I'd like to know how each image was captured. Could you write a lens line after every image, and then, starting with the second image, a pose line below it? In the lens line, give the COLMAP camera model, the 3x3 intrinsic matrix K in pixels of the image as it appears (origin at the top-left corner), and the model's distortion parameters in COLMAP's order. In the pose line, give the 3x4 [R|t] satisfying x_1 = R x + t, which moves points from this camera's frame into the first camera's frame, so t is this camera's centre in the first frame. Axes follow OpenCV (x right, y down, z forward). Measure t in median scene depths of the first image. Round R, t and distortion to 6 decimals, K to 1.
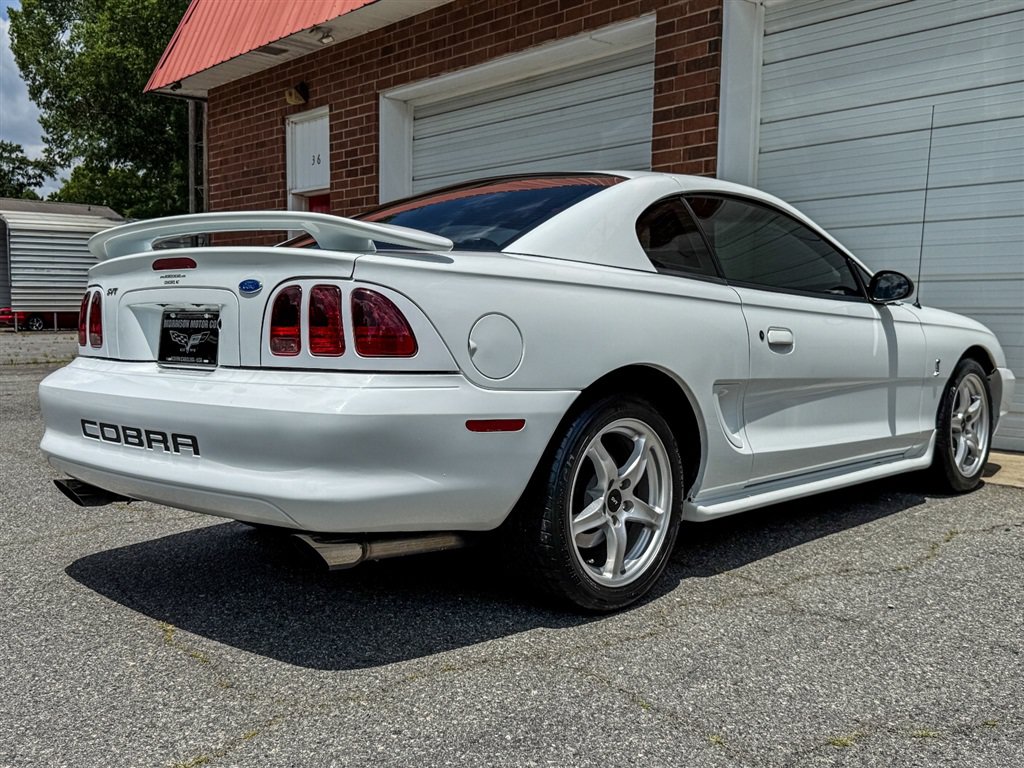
lens RADIAL K [[1030.9, 0, 508.6], [0, 1030.9, 385.3], [0, 0, 1]] dist [0.187378, -0.450385]
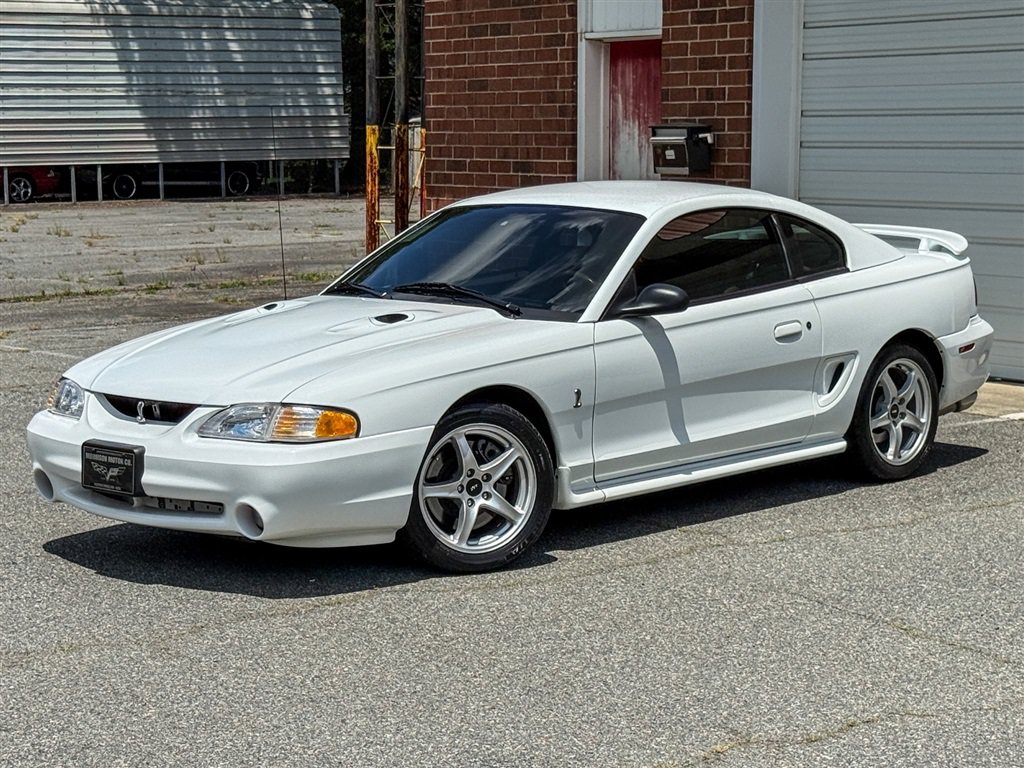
lens RADIAL K [[2318.3, 0, 504.3], [0, 2318.3, 349.1], [0, 0, 1]] dist [0.159309, -0.189756]
pose [[0.994978, -0.001515, -0.100082, -0.443745], [0.004291, 0.999612, 0.027524, -0.140398], [0.100001, -0.027815, 0.994598, -1.463335]]
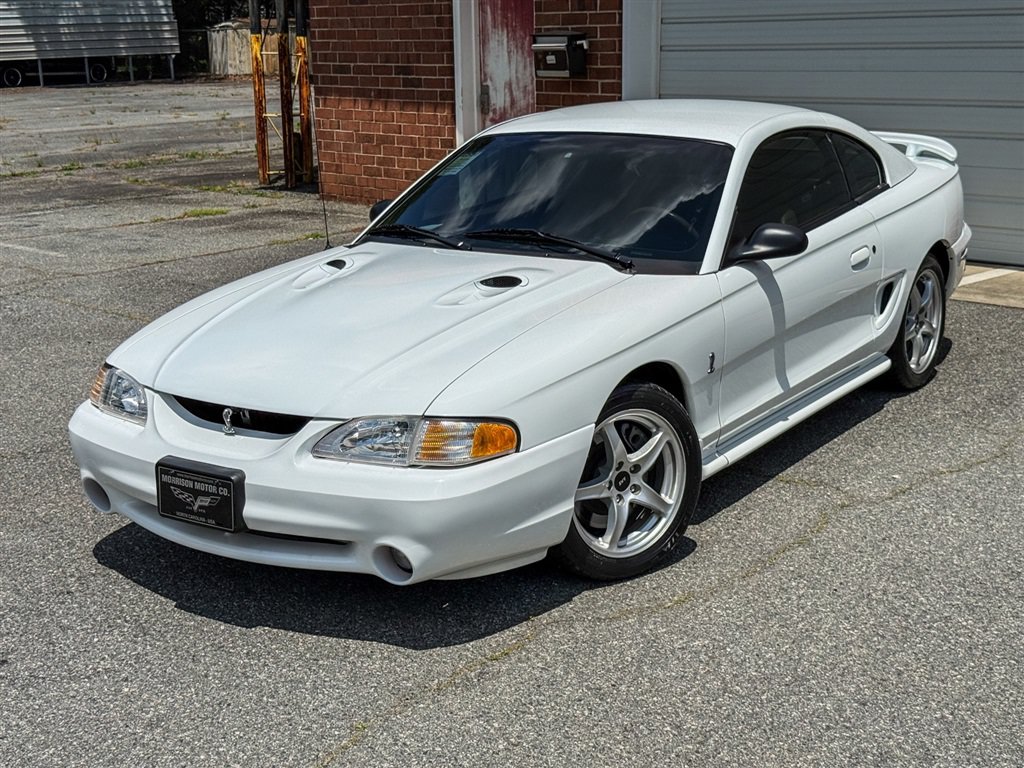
lens RADIAL K [[1458.0, 0, 511.4], [0, 1458.0, 374.3], [0, 0, 1]] dist [0.212297, -0.543810]
pose [[0.997249, -0.042931, 0.060434, -0.927000], [0.032293, 0.985407, 0.167123, -0.256639], [-0.066726, -0.164711, 0.984082, -0.253233]]
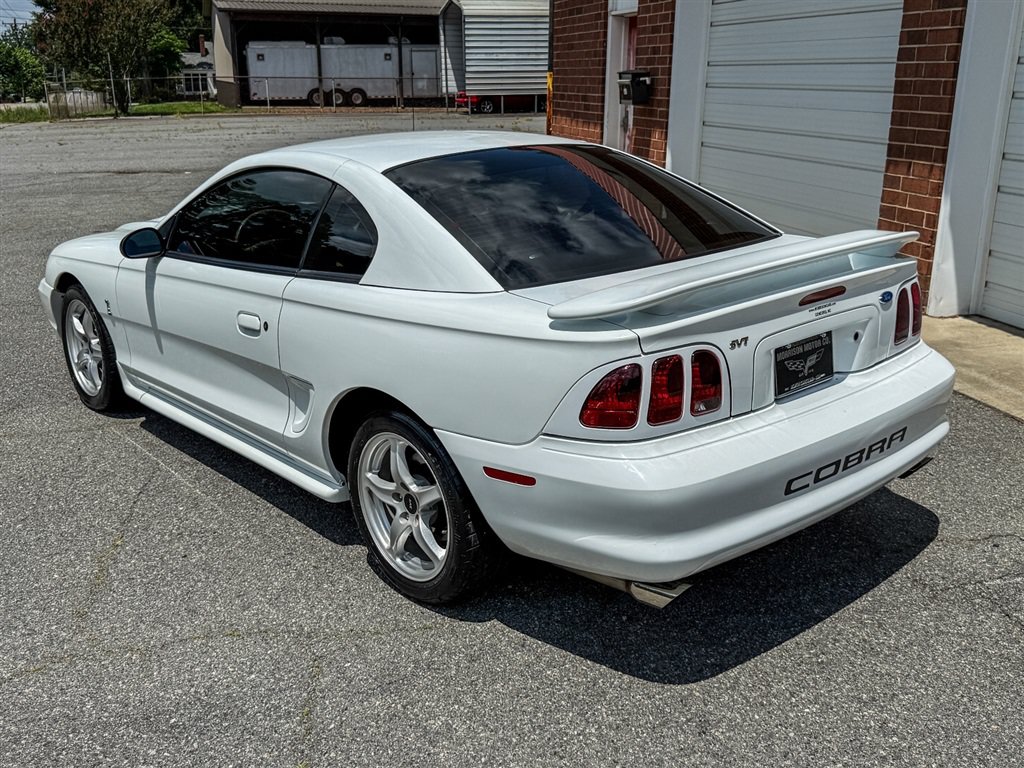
lens RADIAL K [[994.2, 0, 520.8], [0, 994.2, 388.5], [0, 0, 1]] dist [0.162305, -0.345572]
pose [[0.909206, 0.118904, -0.399006, 0.538102], [-0.023910, 0.971682, 0.235079, -0.231388], [0.415659, -0.204195, 0.886302, 0.109906]]
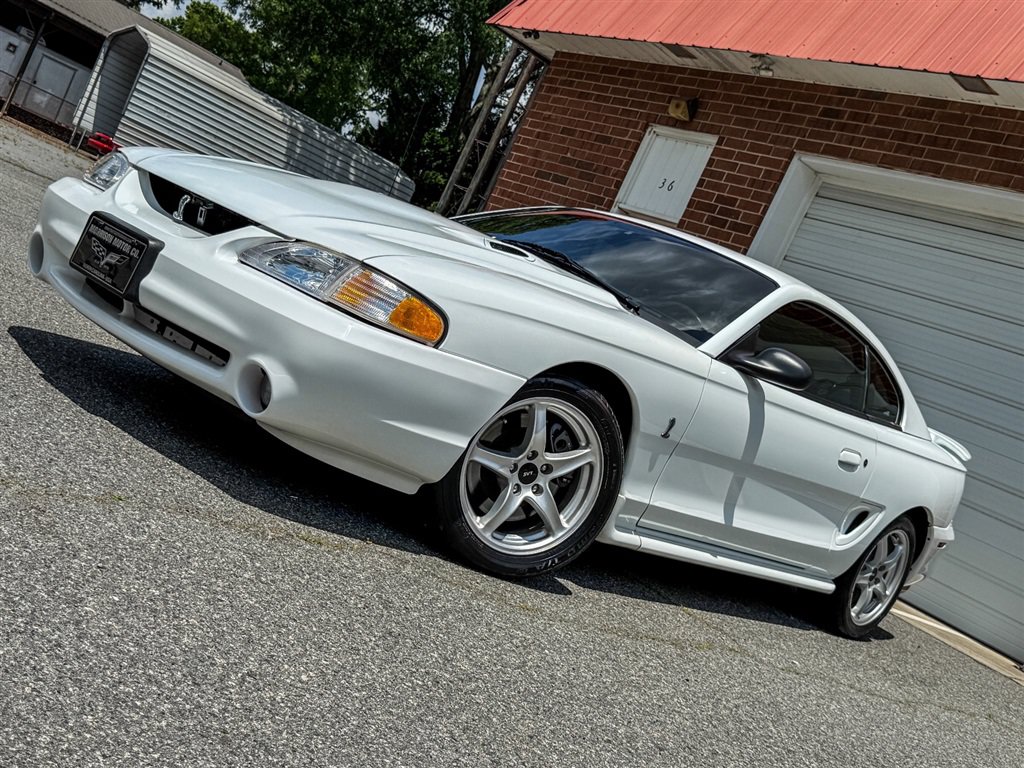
lens RADIAL K [[1209.3, 0, 510.8], [0, 1209.3, 380.1], [0, 0, 1]] dist [0.215230, -0.536548]
pose [[0.910947, 0.411456, -0.029652, -0.754760], [-0.412278, 0.910529, -0.031040, 0.049954], [0.014228, 0.040500, 0.999078, 0.022722]]
